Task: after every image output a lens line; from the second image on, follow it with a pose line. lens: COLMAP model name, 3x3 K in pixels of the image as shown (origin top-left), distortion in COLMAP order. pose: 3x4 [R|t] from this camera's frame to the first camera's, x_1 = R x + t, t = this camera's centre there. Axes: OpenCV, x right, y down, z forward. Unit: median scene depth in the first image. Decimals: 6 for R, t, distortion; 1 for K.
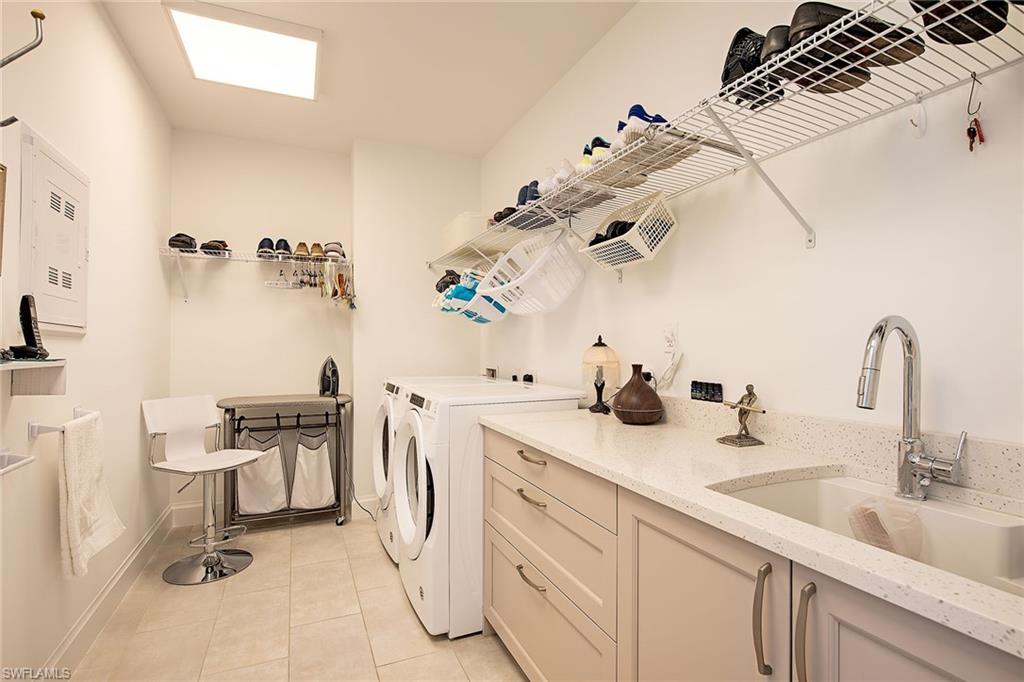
lens RADIAL K [[454.6, 0, 513.2], [0, 454.6, 342.4], [0, 0, 1]] dist [0.002942, 0.000292]
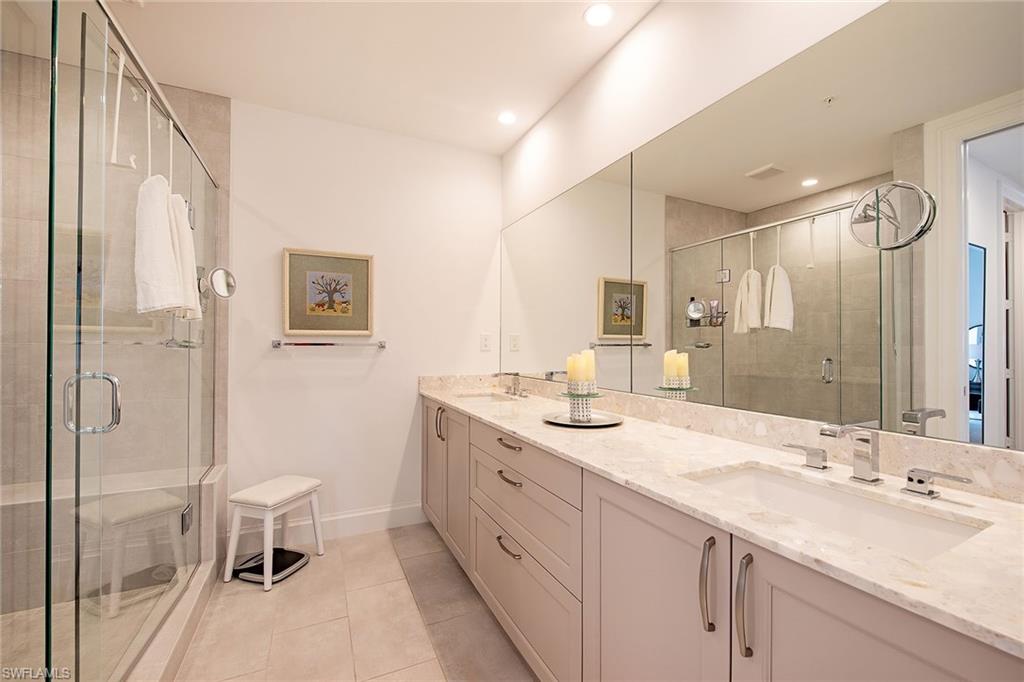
lens RADIAL K [[425.1, 0, 510.9], [0, 425.1, 344.5], [0, 0, 1]] dist [-0.004883, -0.000262]
pose [[0.999966, 0.007037, -0.004381, 0.046118], [-0.007049, 0.999971, -0.002736, 0.000086], [0.004361, 0.002766, 0.999987, -0.093399]]
